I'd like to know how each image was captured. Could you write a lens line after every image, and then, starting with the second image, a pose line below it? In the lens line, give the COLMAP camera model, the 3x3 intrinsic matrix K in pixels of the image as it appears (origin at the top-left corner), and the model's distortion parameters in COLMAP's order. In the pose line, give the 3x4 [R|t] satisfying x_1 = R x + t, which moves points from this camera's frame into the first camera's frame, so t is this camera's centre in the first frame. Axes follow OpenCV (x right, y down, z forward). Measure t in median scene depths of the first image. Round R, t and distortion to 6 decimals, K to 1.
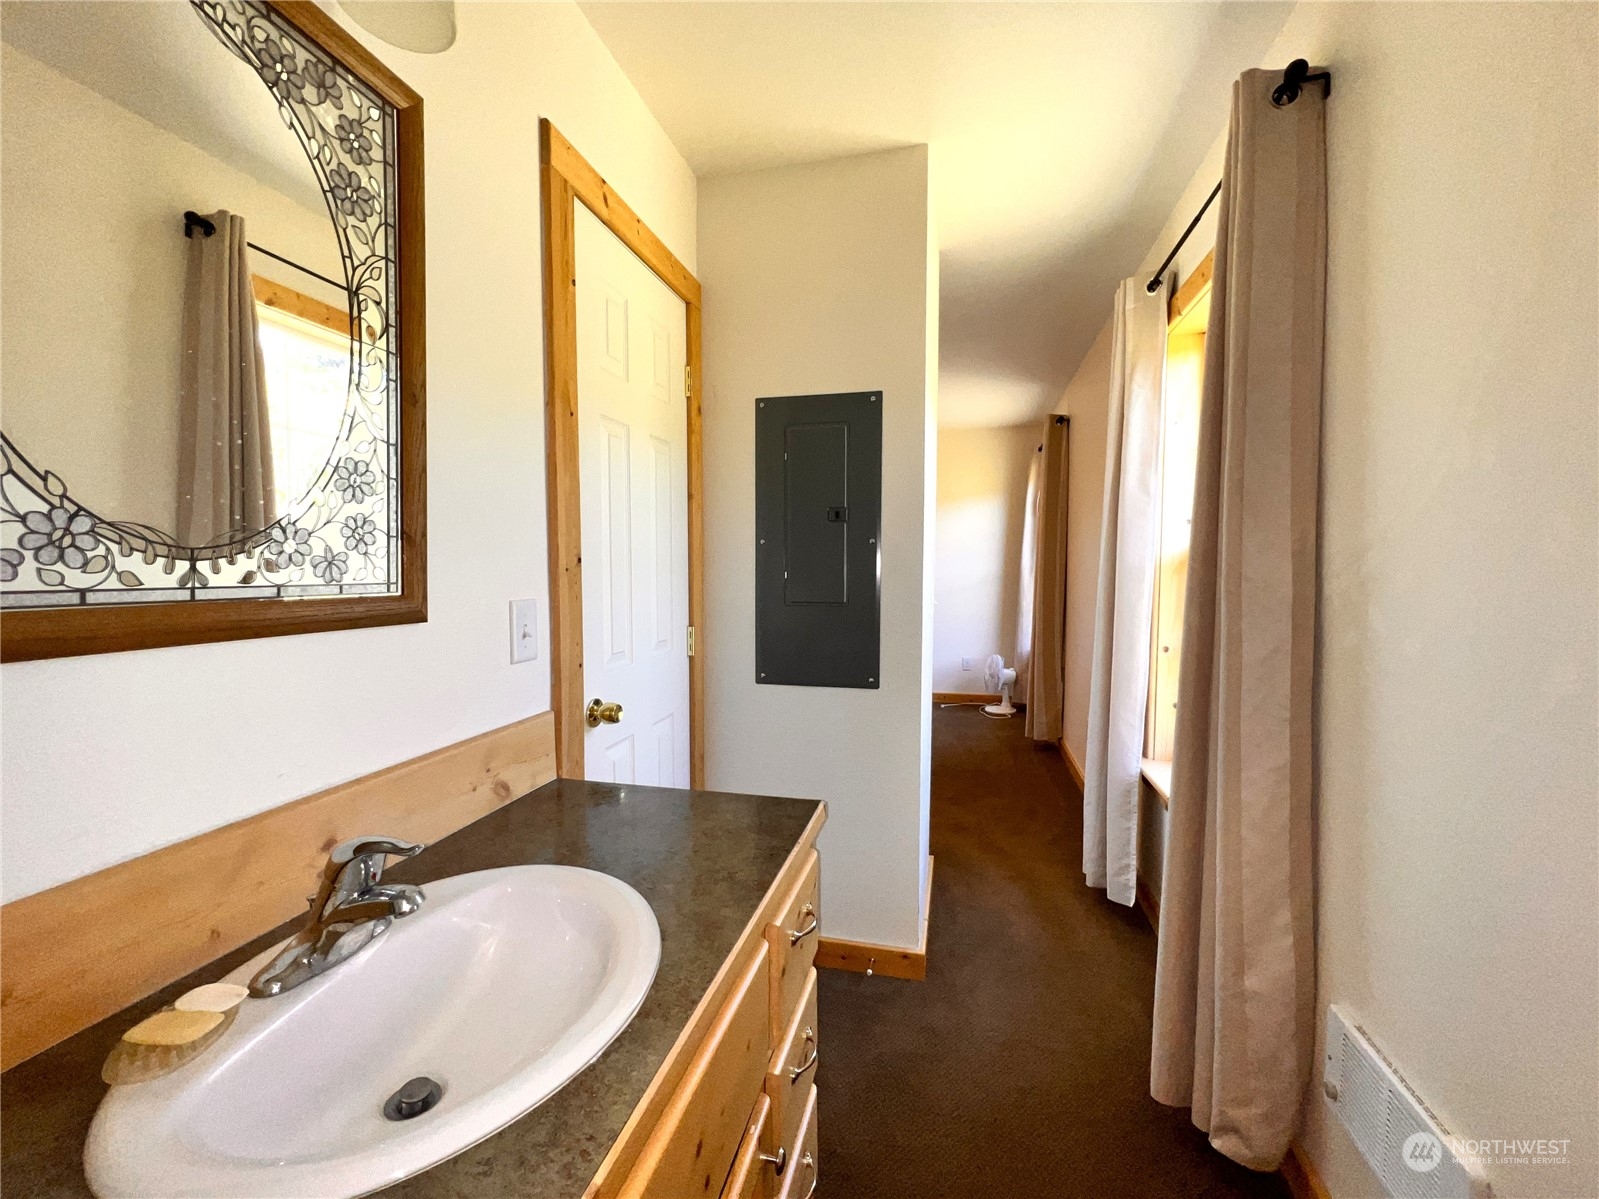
lens RADIAL K [[635.5, 0, 803.9], [0, 635.5, 595.0], [0, 0, 1]] dist [-0.000972, 0.000281]
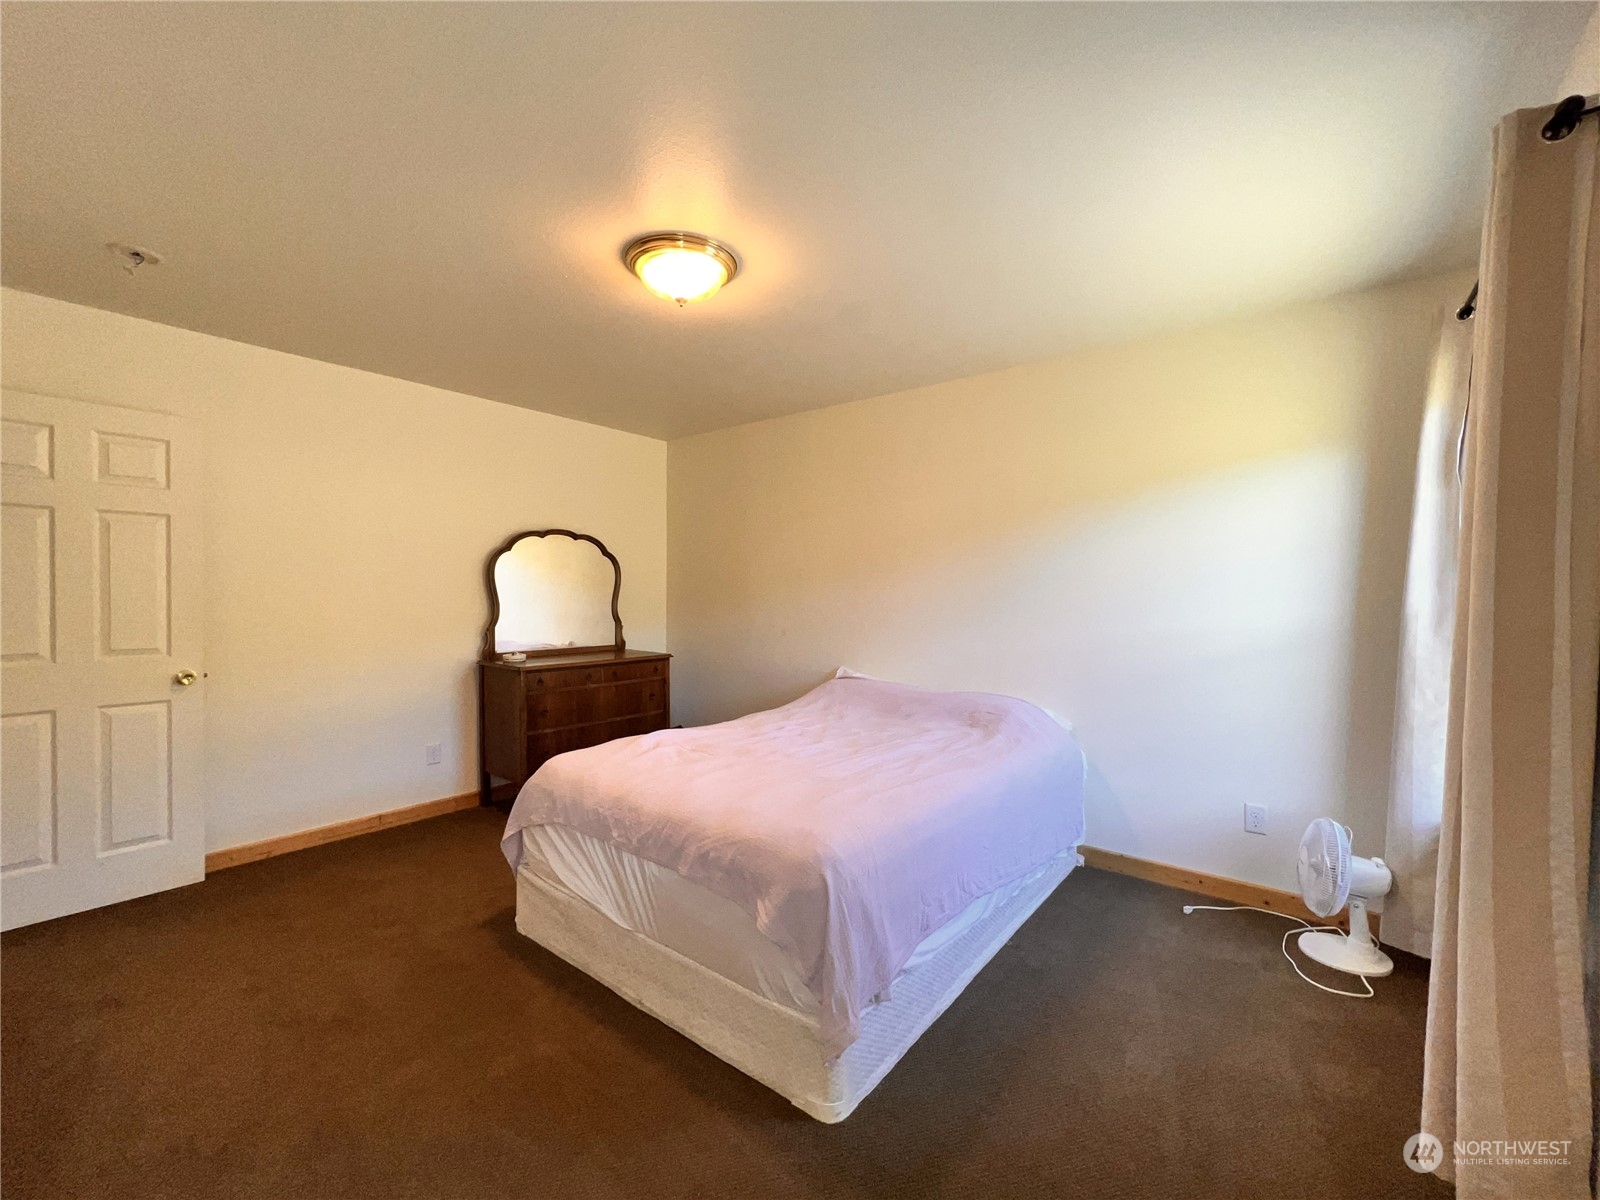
lens RADIAL K [[635.9, 0, 804.0], [0, 635.9, 609.3], [0, 0, 1]] dist [-0.000972, 0.000281]
pose [[0.902916, 0.003957, -0.429799, 0.170801], [-0.018797, 0.999364, -0.030287, -0.023957], [0.429406, 0.035426, 0.902417, 0.473775]]
